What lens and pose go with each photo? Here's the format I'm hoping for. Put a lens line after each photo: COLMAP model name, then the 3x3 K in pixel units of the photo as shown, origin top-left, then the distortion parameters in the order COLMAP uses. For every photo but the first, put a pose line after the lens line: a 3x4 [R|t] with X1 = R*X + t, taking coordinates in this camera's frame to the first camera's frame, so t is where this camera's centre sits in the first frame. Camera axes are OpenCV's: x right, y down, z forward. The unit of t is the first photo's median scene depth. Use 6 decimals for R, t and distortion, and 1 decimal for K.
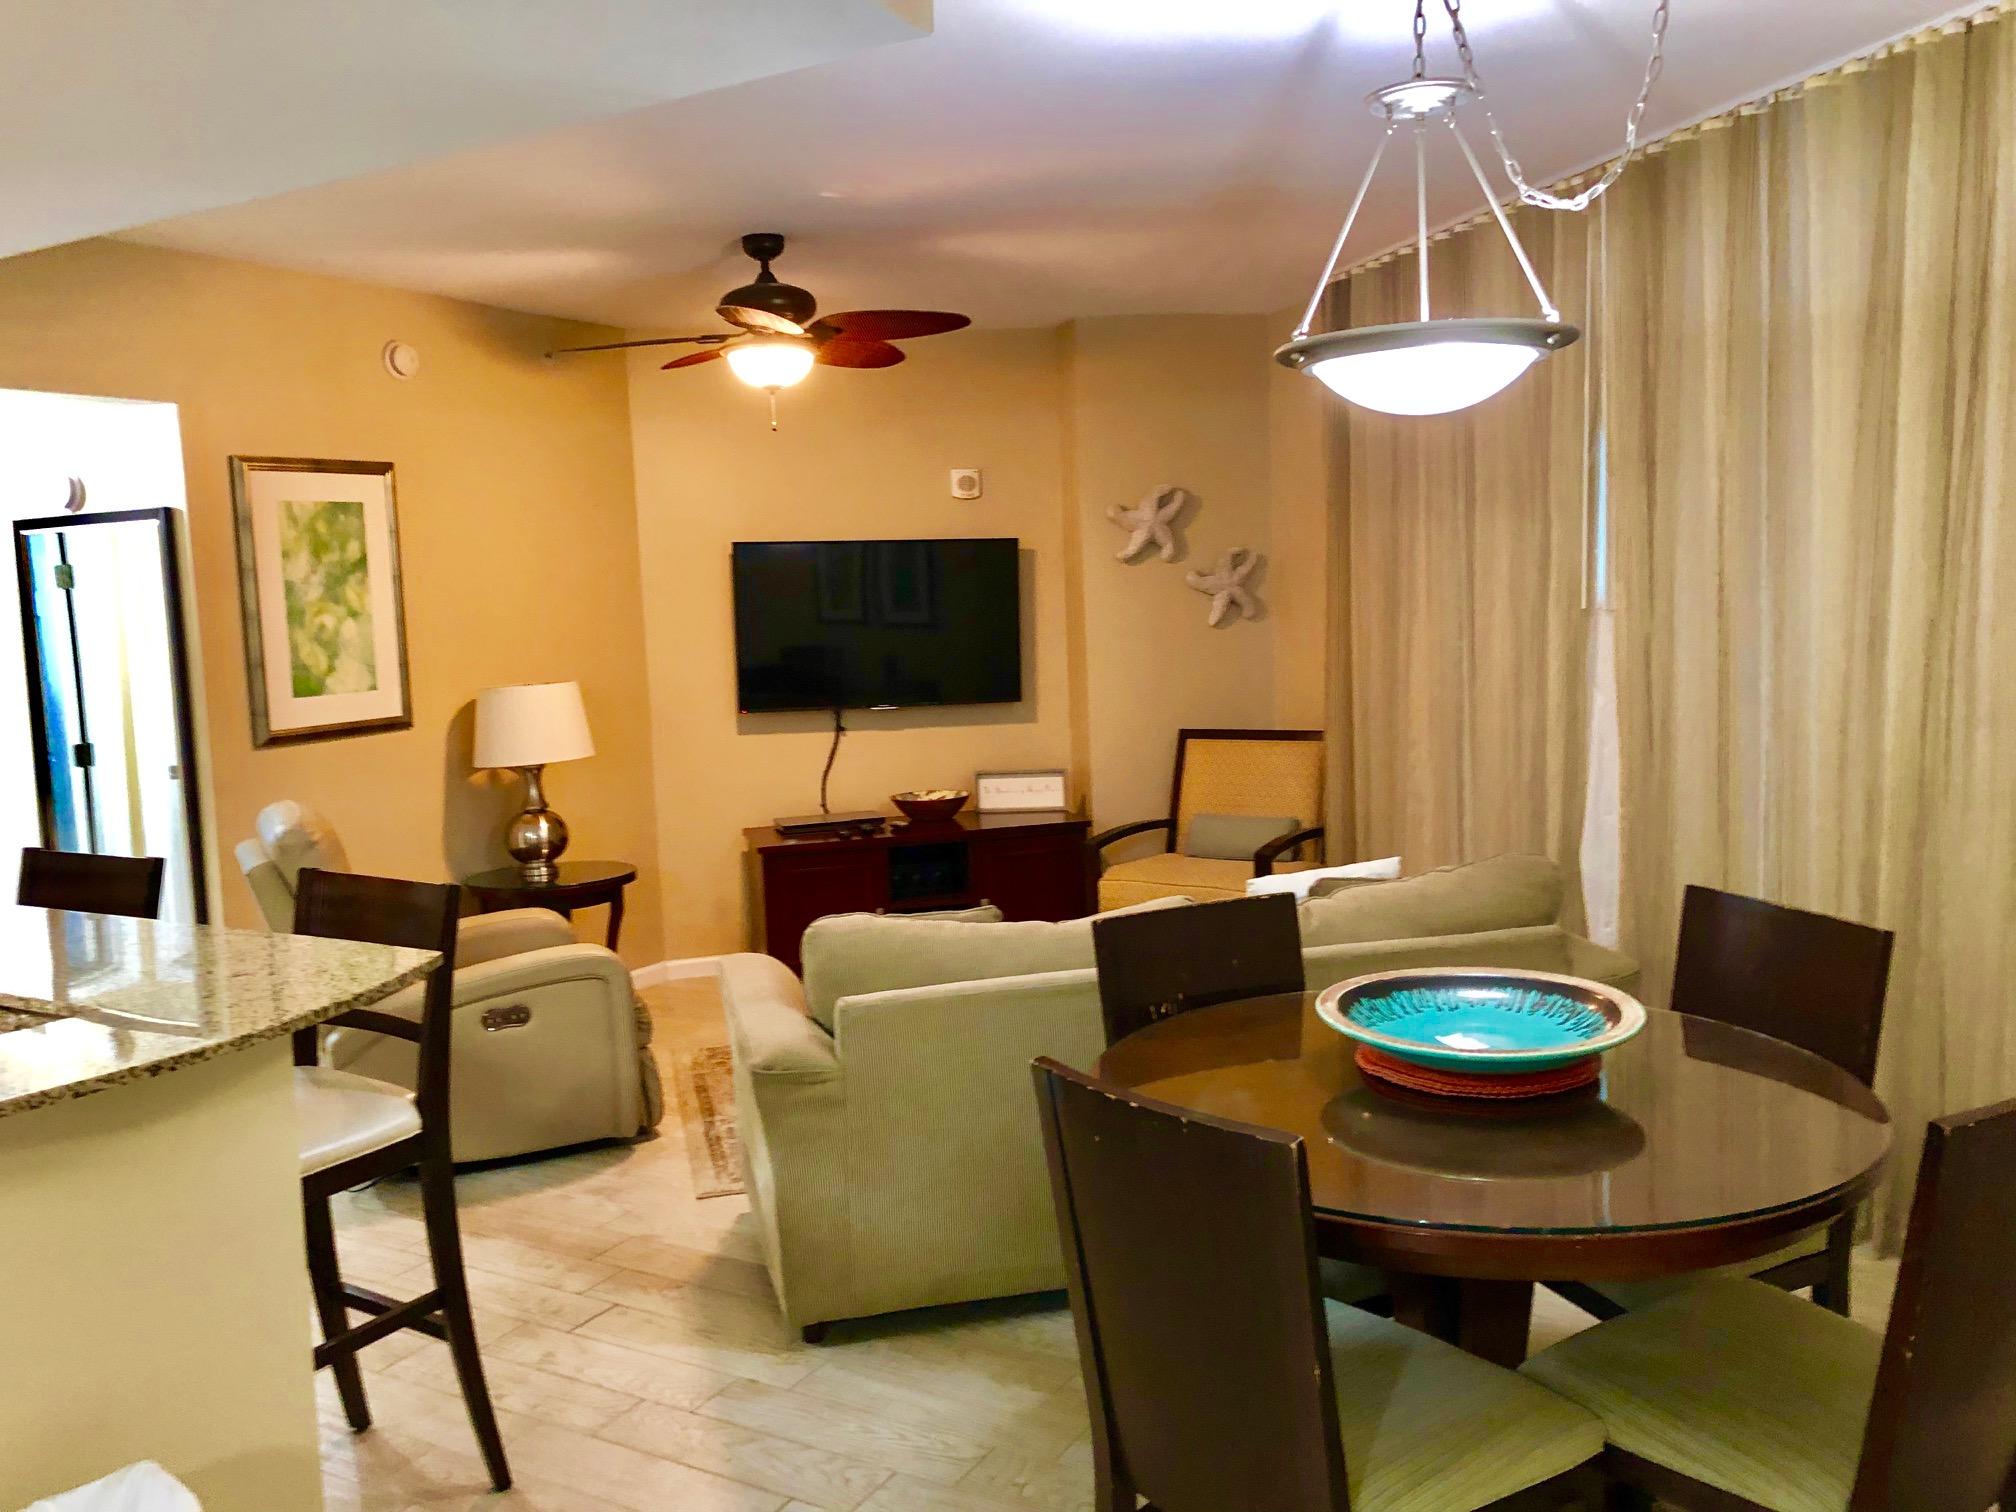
lens RADIAL K [[1632.4, 0, 1003.5], [0, 1632.4, 760.9], [0, 0, 1]] dist [0.025580, -0.050041]
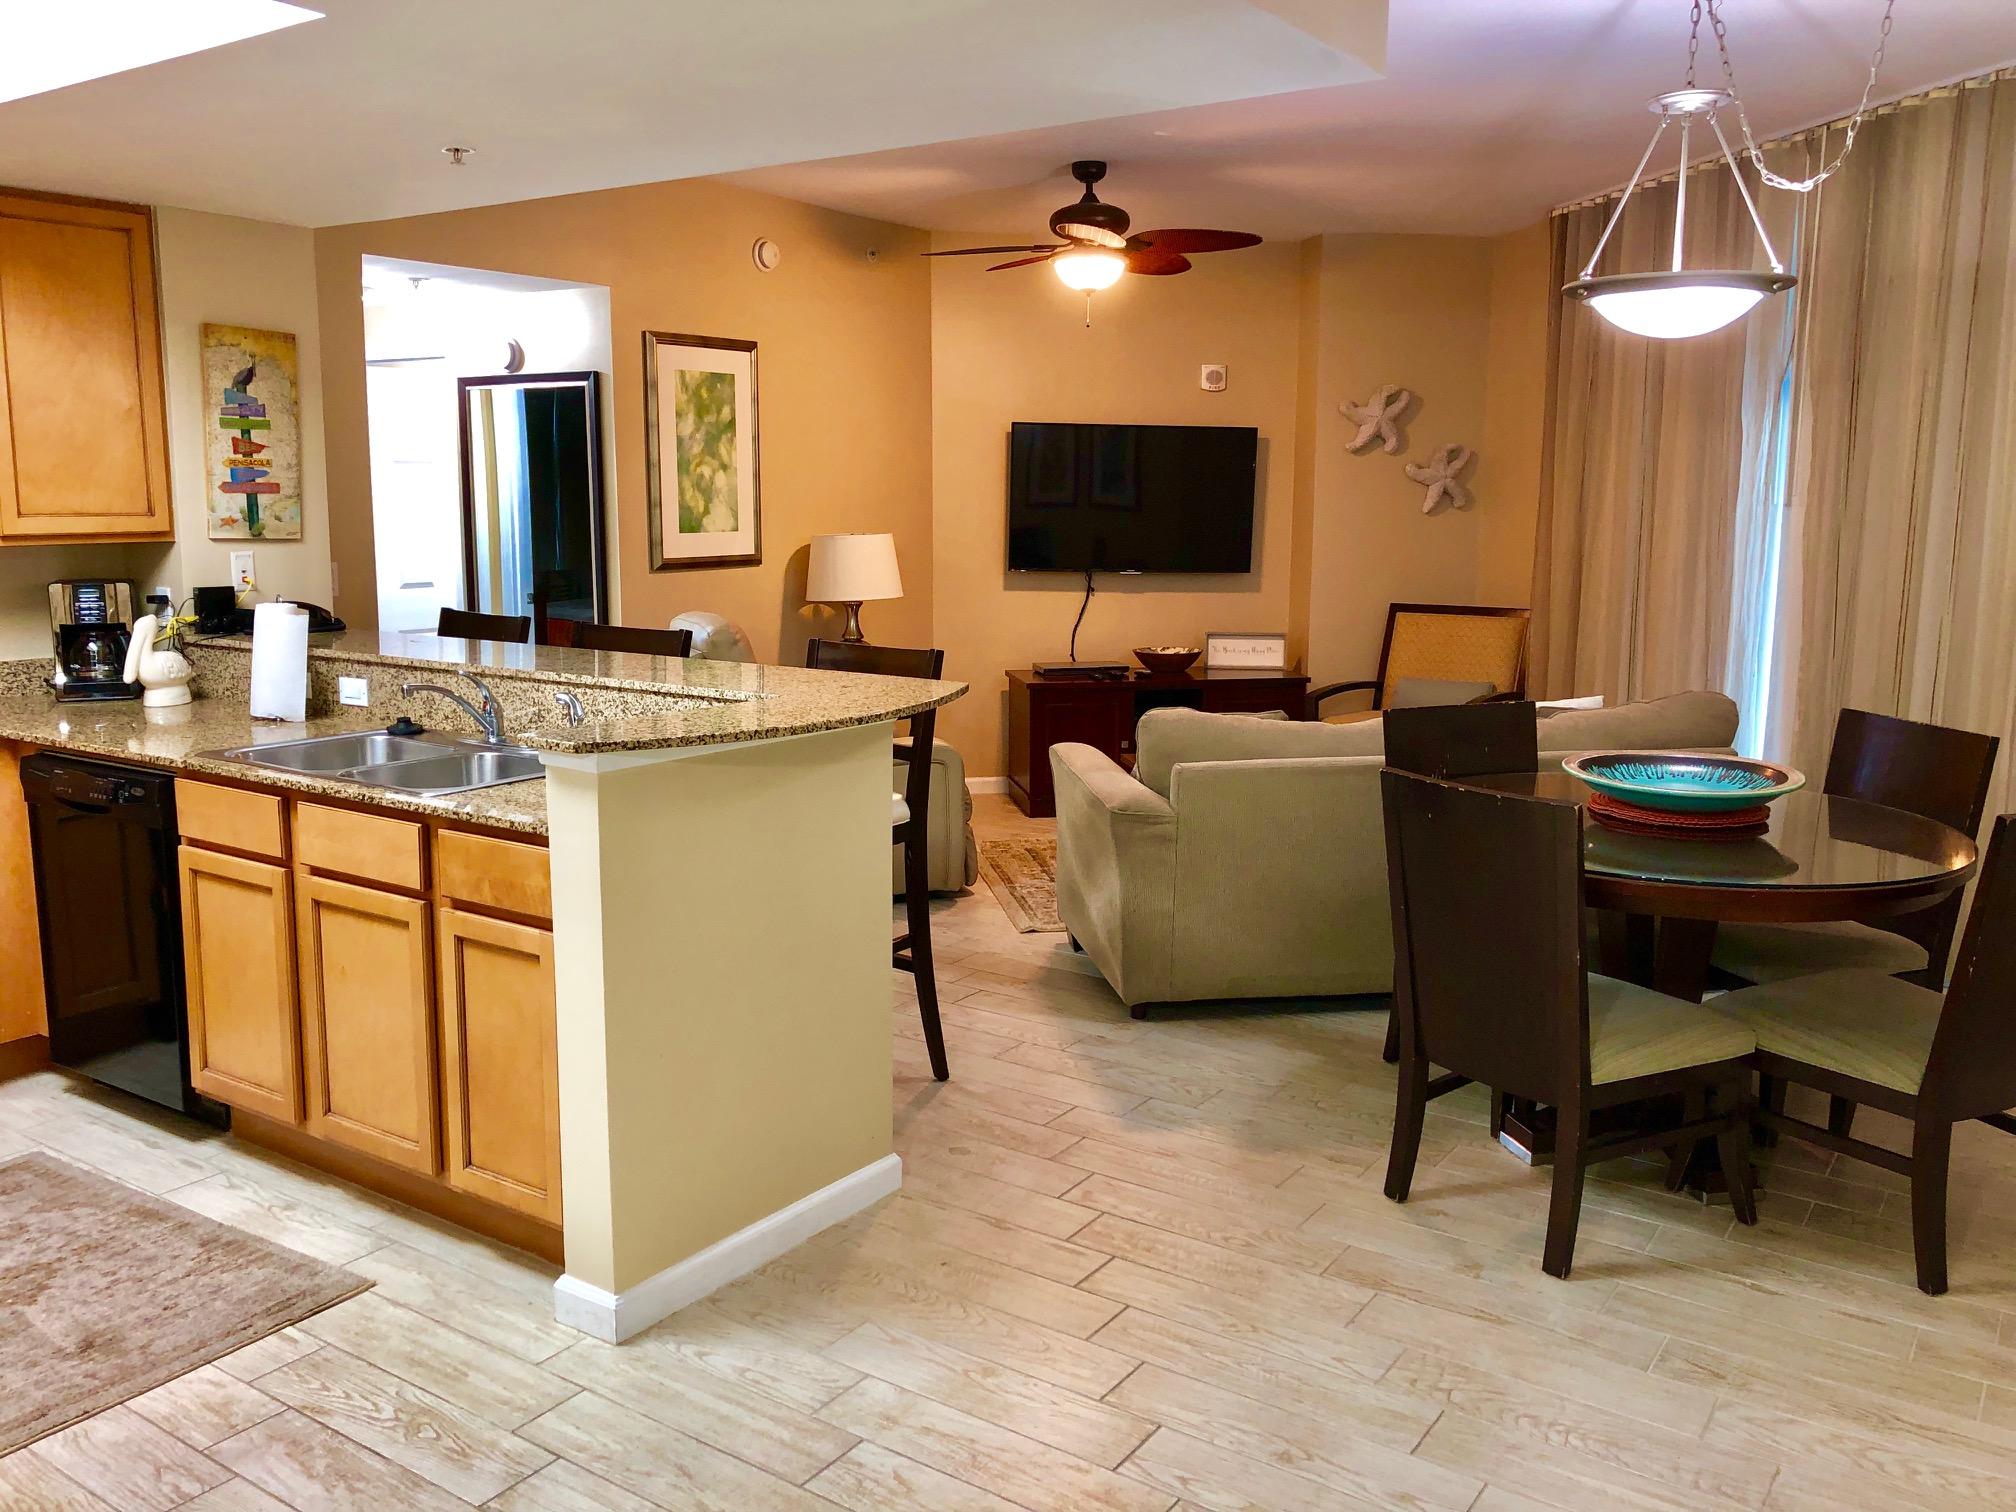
lens RADIAL K [[1632.4, 0, 997.9], [0, 1632.4, 756.3], [0, 0, 1]] dist [0.025580, -0.050041]
pose [[0.995198, 0.057563, -0.079164, -0.088938], [-0.052789, 0.996733, 0.061131, 0.041516], [0.082424, -0.056659, 0.994985, -0.213772]]
